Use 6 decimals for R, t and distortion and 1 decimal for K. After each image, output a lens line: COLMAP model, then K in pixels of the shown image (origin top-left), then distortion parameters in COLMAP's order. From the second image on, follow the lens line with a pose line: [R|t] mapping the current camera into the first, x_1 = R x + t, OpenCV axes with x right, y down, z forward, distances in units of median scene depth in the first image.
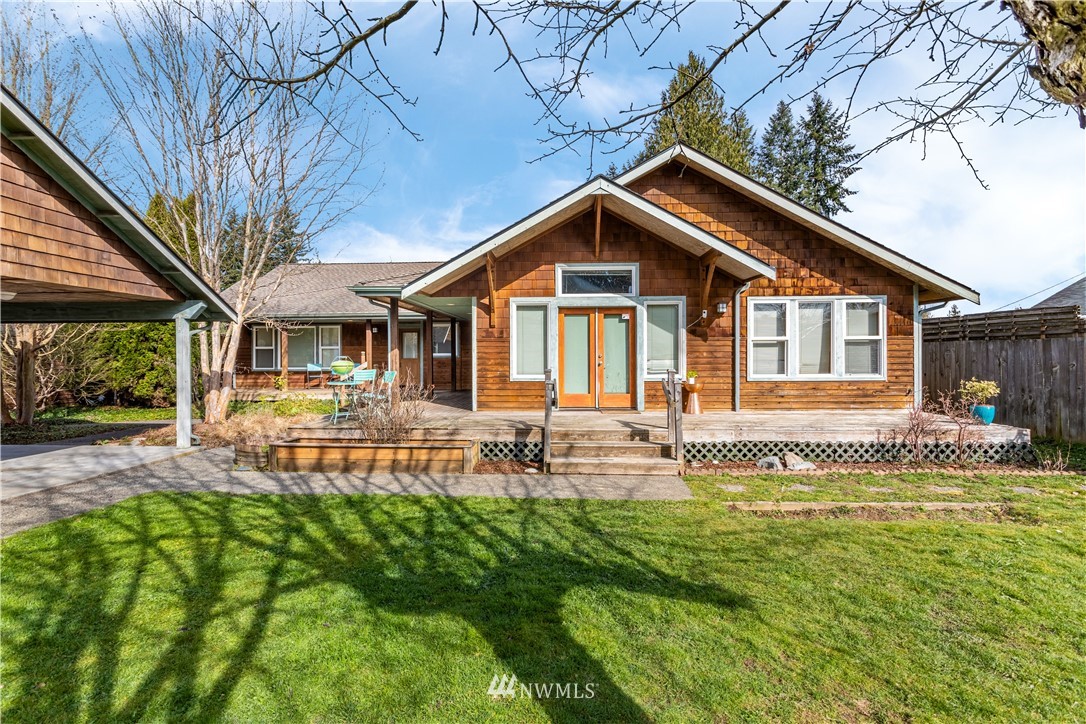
lens RADIAL K [[505.8, 0, 541.2], [0, 505.8, 358.0], [0, 0, 1]] dist [-0.000806, -0.000087]
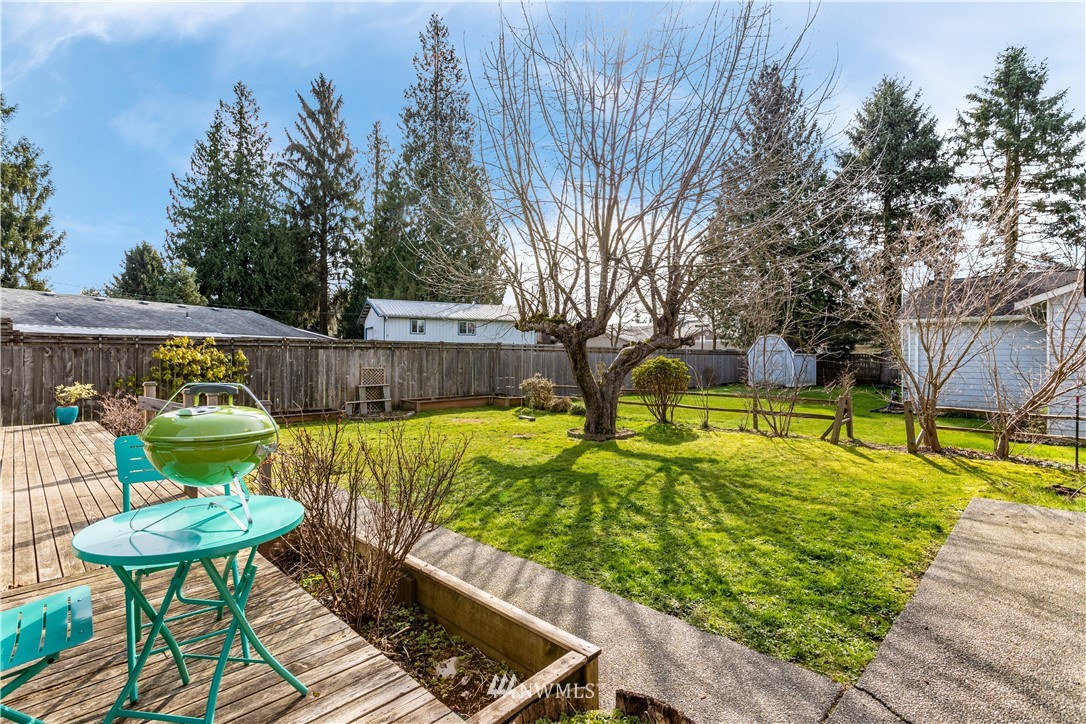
lens RADIAL K [[505.8, 0, 542.7], [0, 505.8, 360.0], [0, 0, 1]] dist [-0.000806, -0.000087]
pose [[-0.755370, -0.000523, 0.655298, -1.191160], [0.007406, 0.999929, 0.009336, -0.020925], [-0.655257, 0.011905, -0.755312, 2.084452]]
